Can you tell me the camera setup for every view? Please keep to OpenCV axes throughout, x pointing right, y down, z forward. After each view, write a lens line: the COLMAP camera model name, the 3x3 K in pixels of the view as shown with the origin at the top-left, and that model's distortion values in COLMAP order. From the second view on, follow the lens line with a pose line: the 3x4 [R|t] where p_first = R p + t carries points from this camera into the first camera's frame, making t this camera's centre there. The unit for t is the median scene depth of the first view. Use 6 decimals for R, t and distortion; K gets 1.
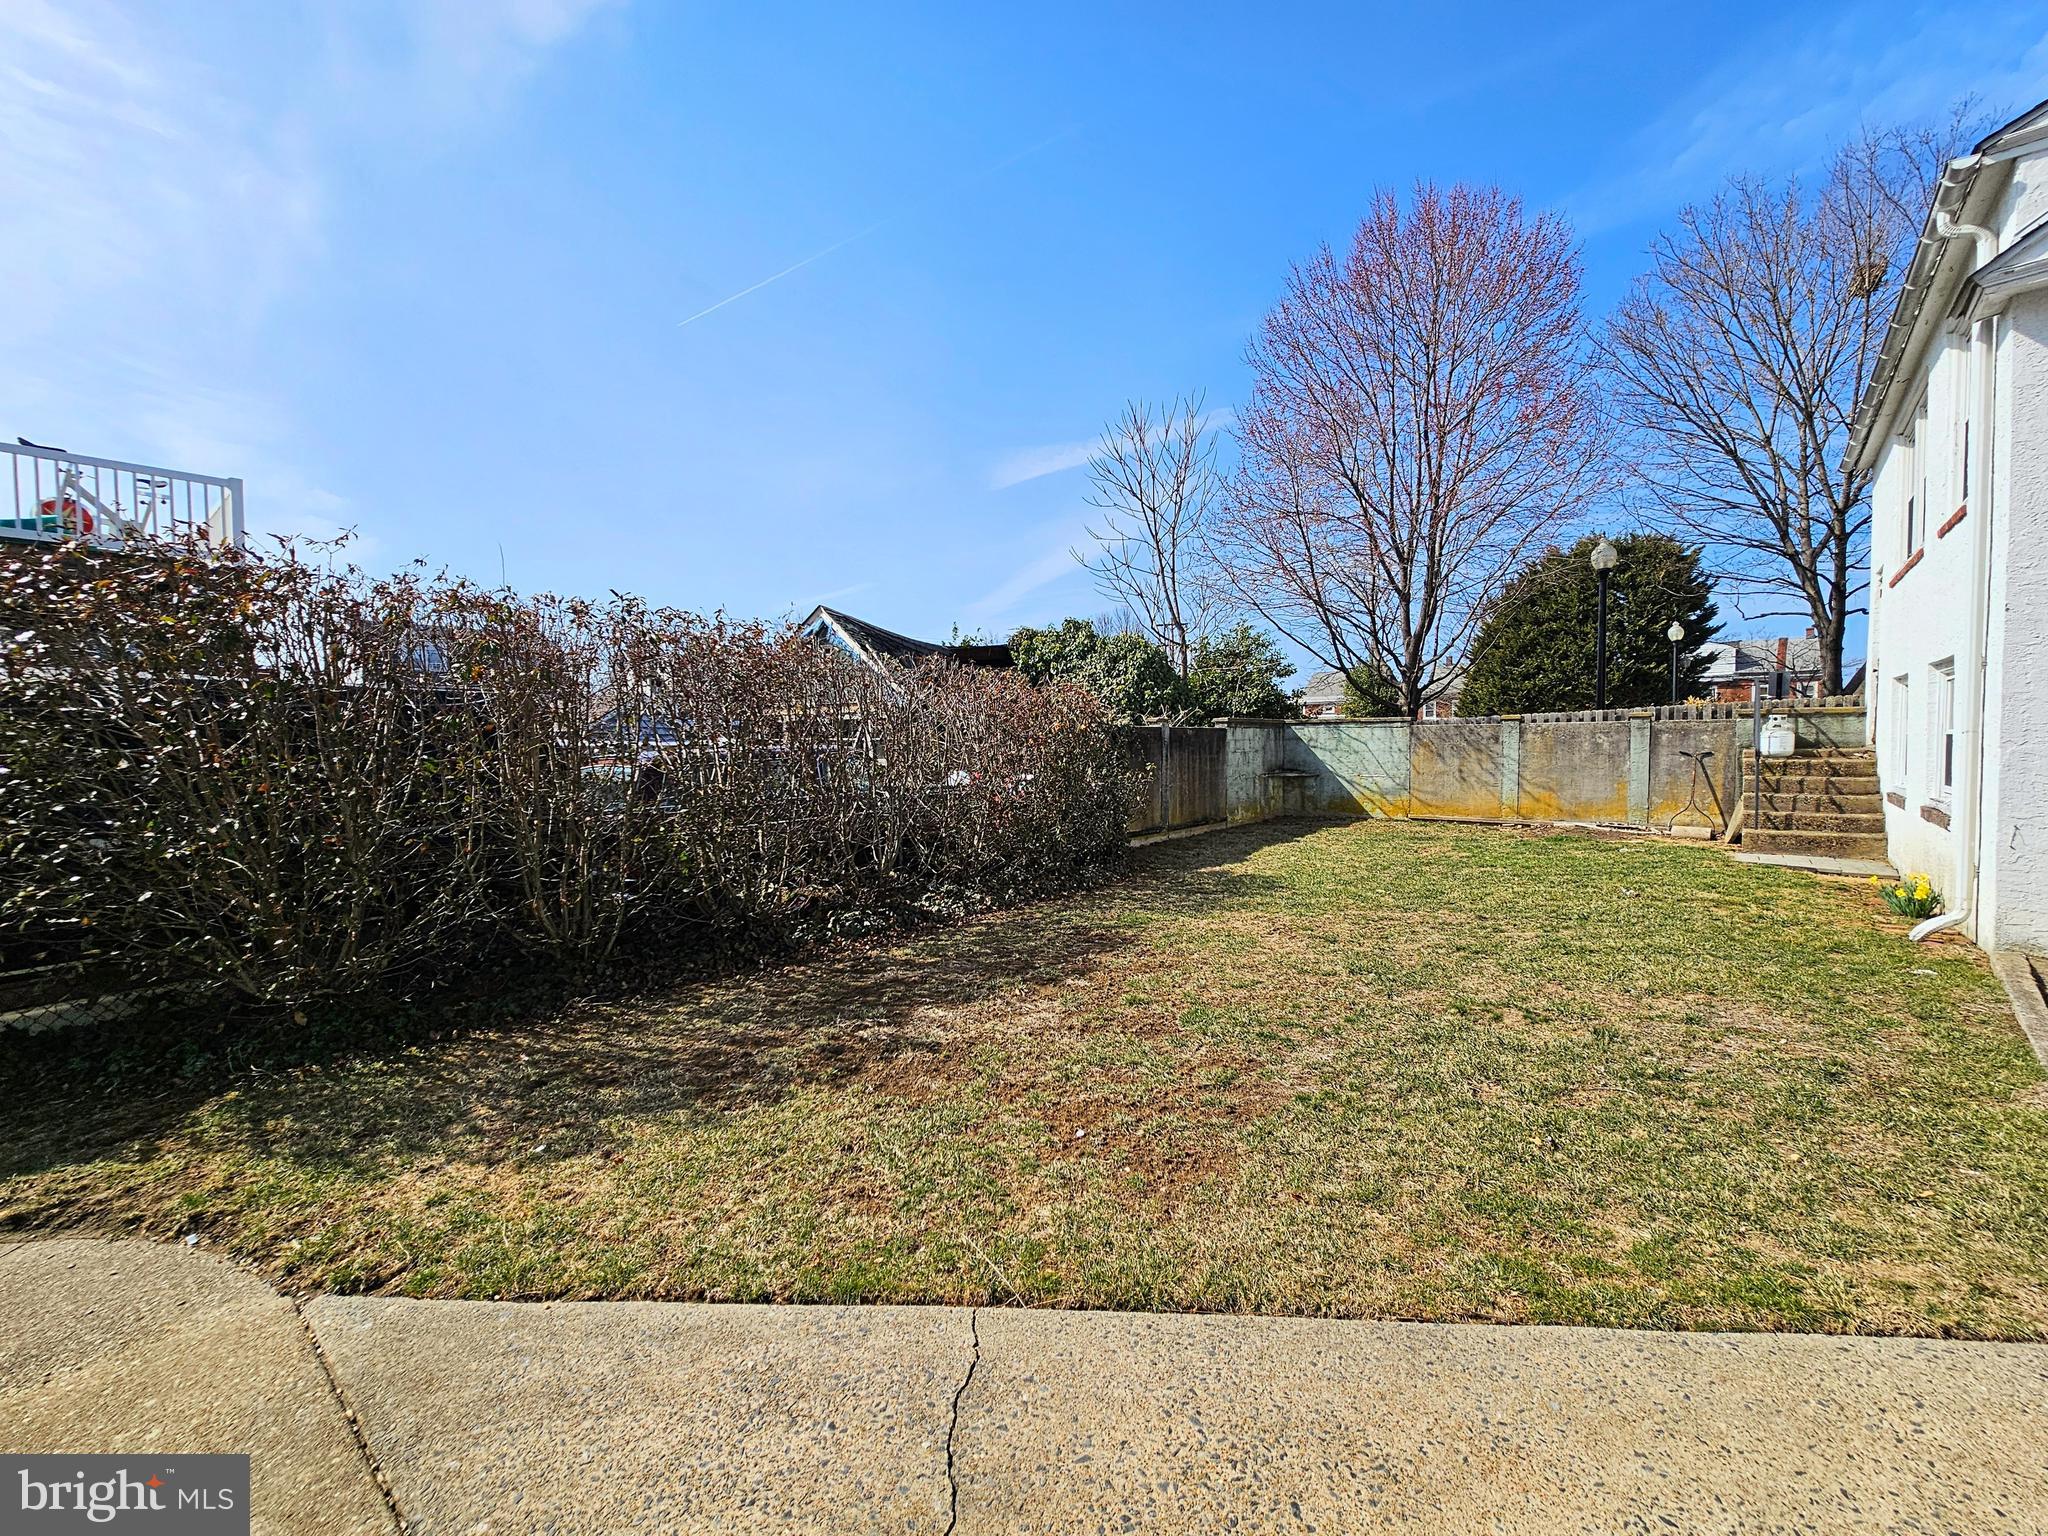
lens RADIAL K [[846.8, 0, 1033.0], [0, 846.8, 776.1], [0, 0, 1]] dist [-0.000601, 0.000594]
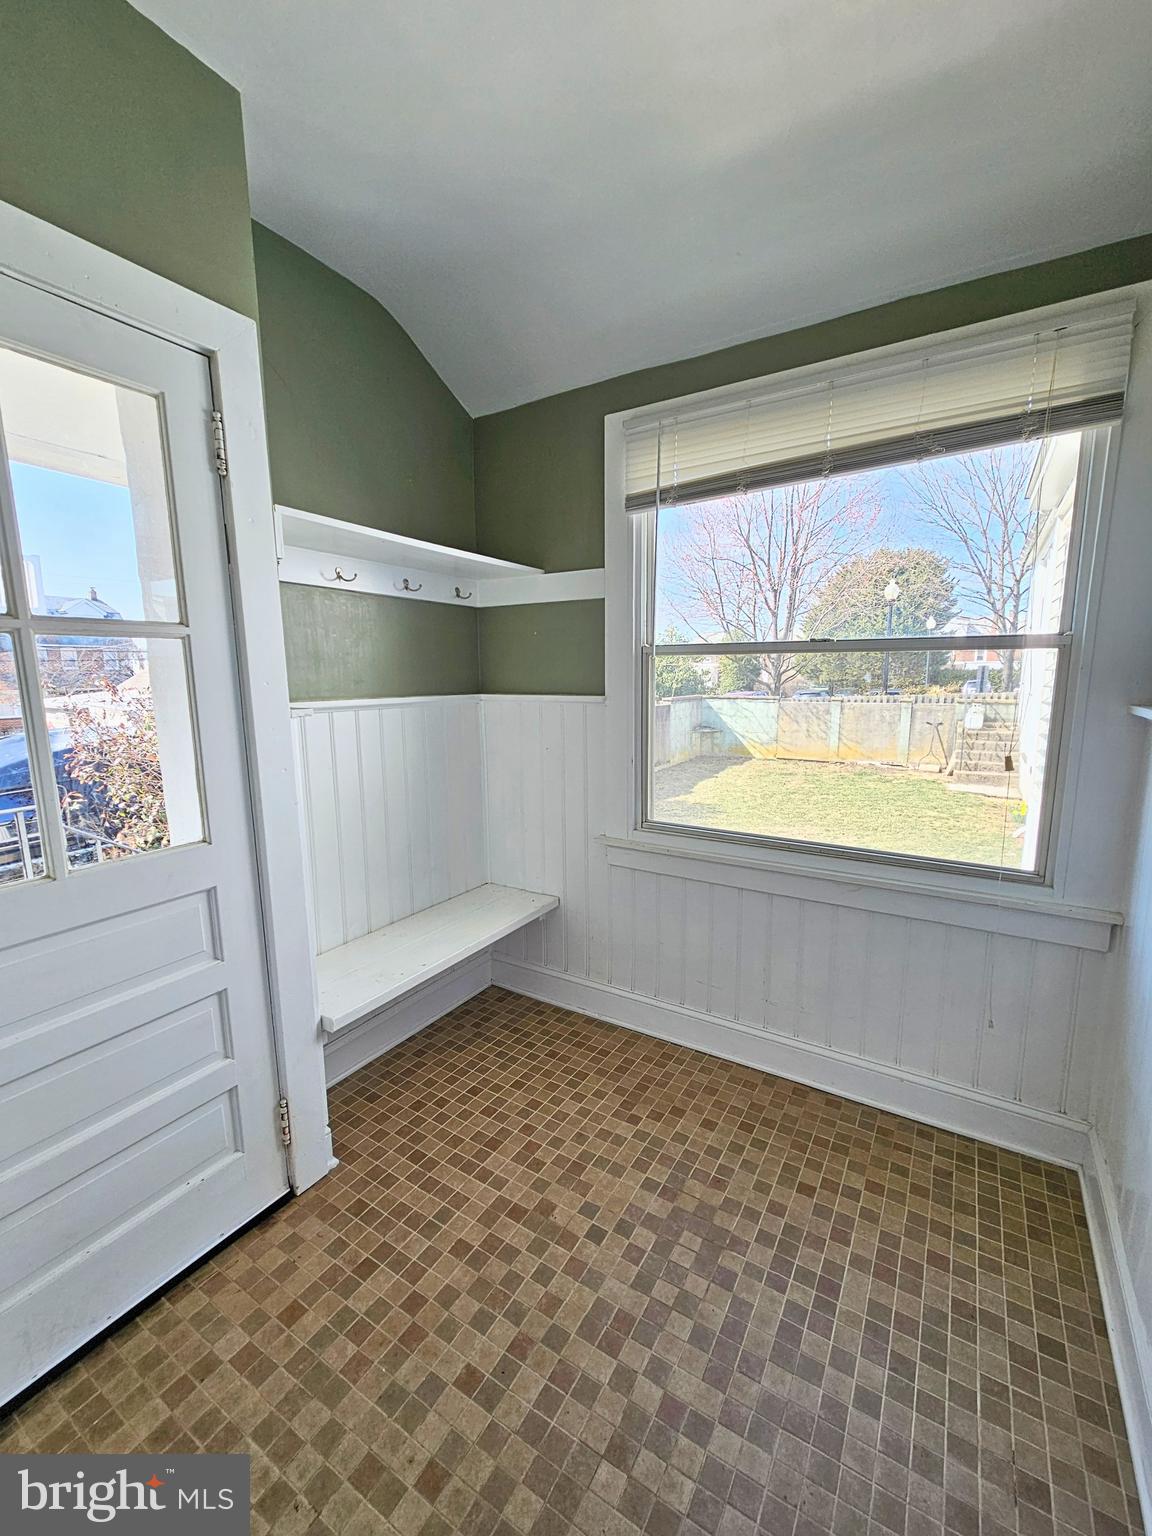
lens RADIAL K [[635.1, 0, 578.7], [0, 635.1, 771.9], [0, 0, 1]] dist [-0.000601, 0.000594]
pose [[0.988850, -0.021619, 0.147338, -0.143704], [0.005070, 0.993719, 0.111786, -0.075791], [-0.148830, -0.109793, 0.982749, -0.196601]]
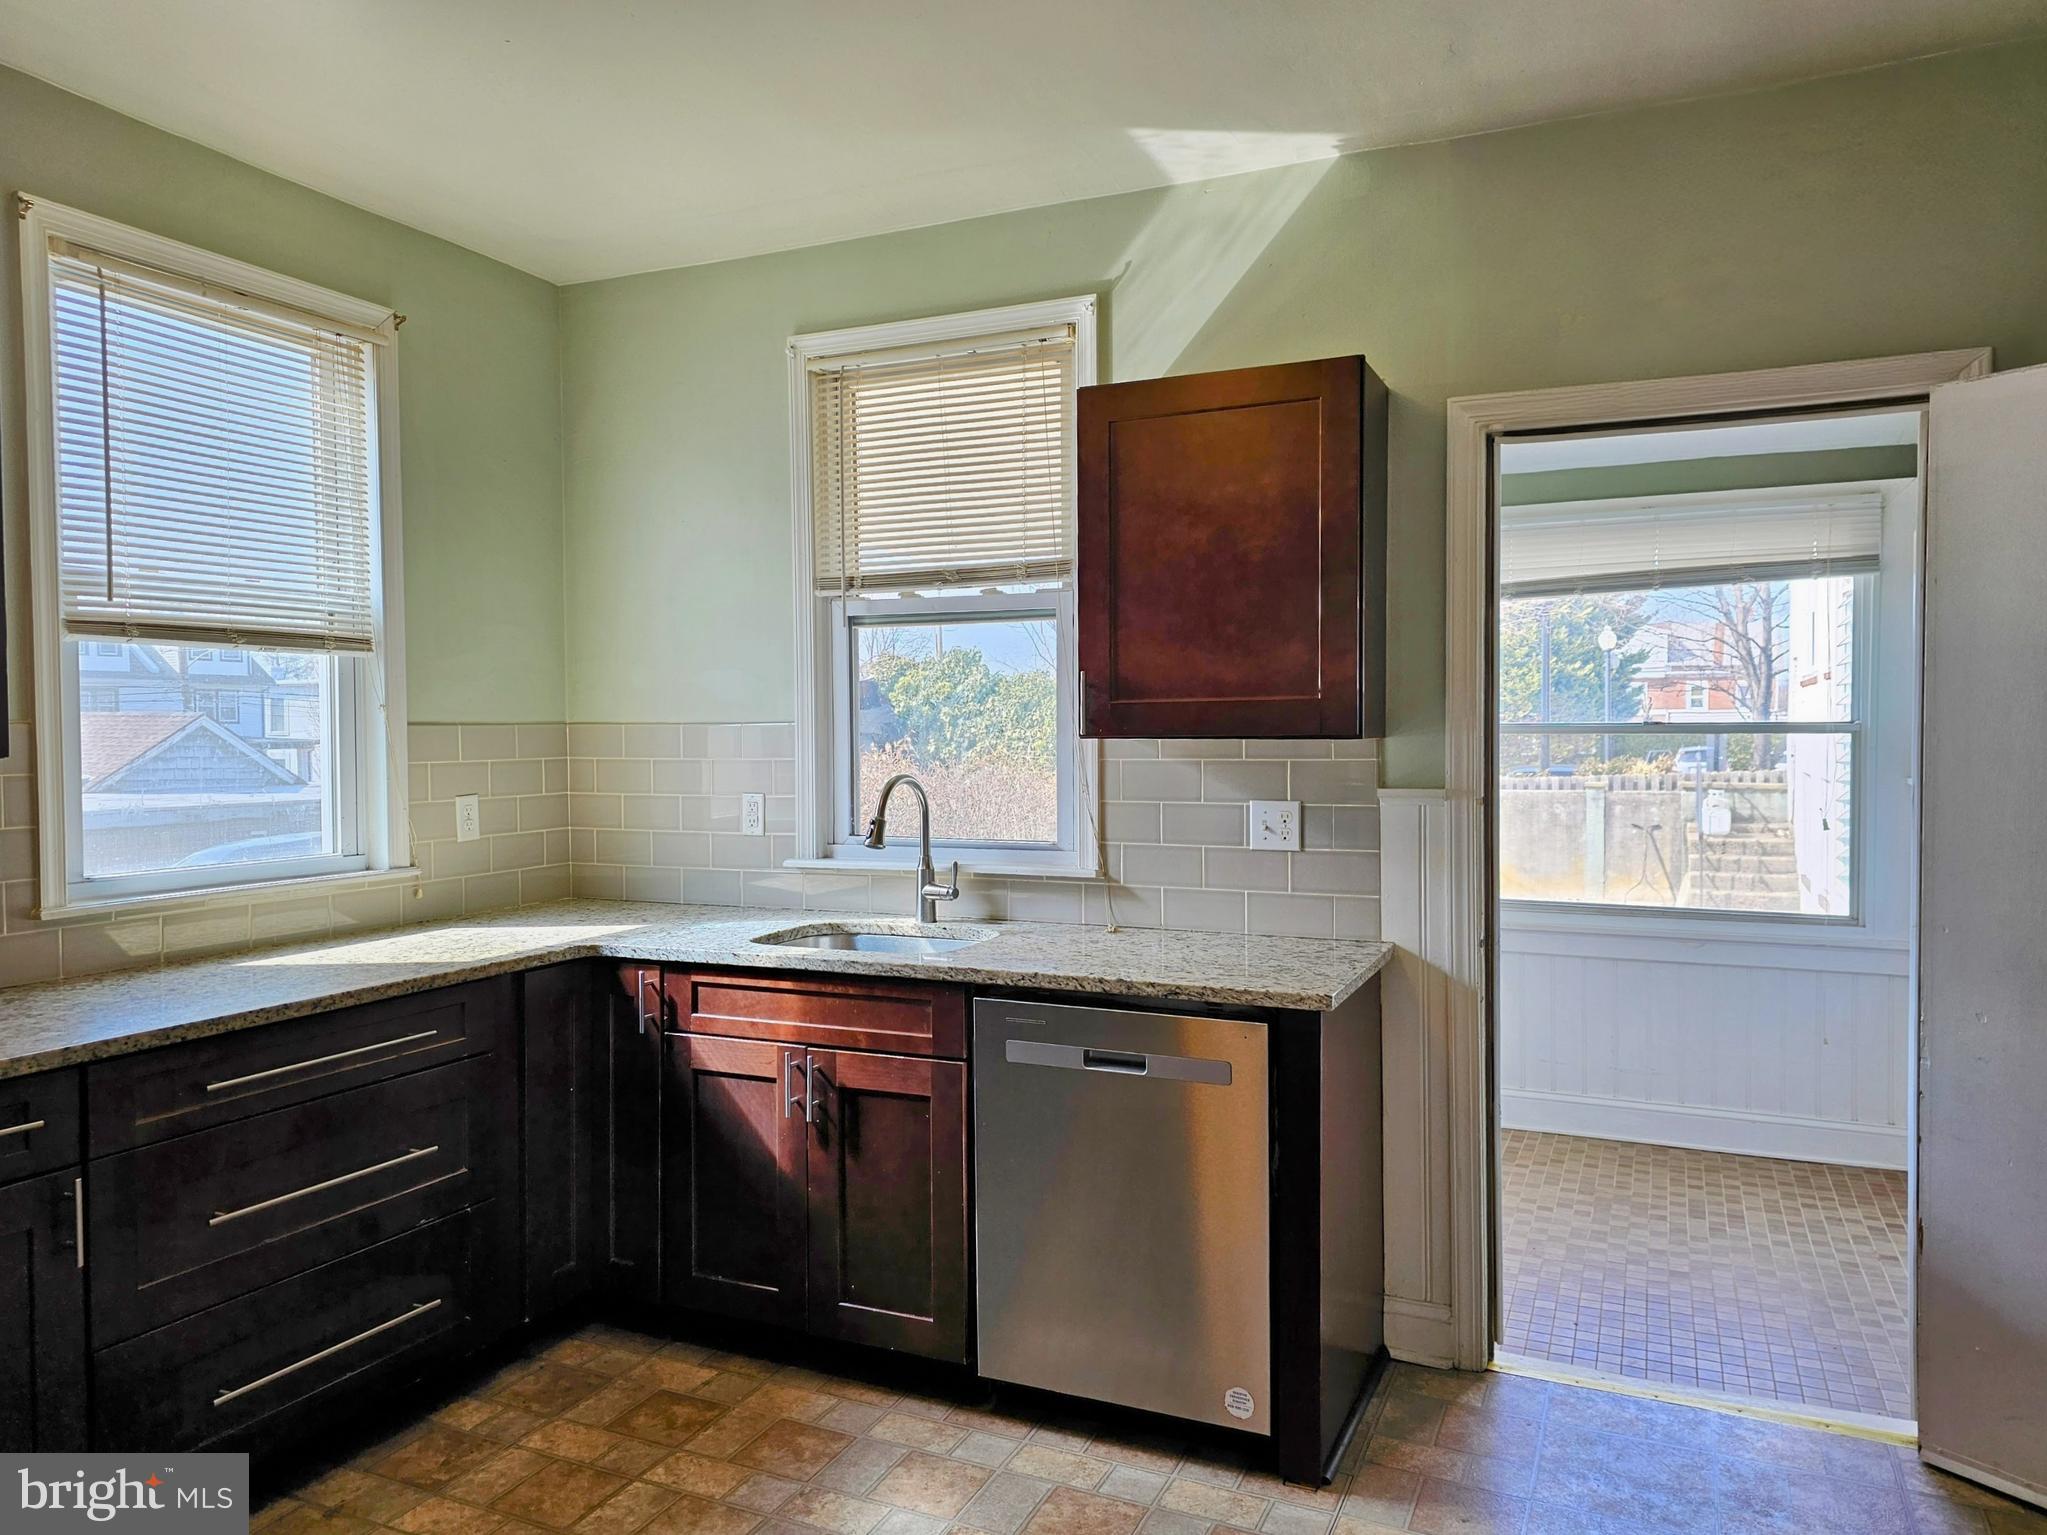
lens RADIAL K [[1463.9, 0, 1012.1], [0, 1463.9, 764.2], [0, 0, 1]] dist [0.028947, -0.007838]
pose [[0.961997, -0.003444, 0.273039, -0.369914], [0.008508, 0.999813, -0.017363, -0.072929], [-0.272928, 0.019026, 0.961846, -0.417959]]
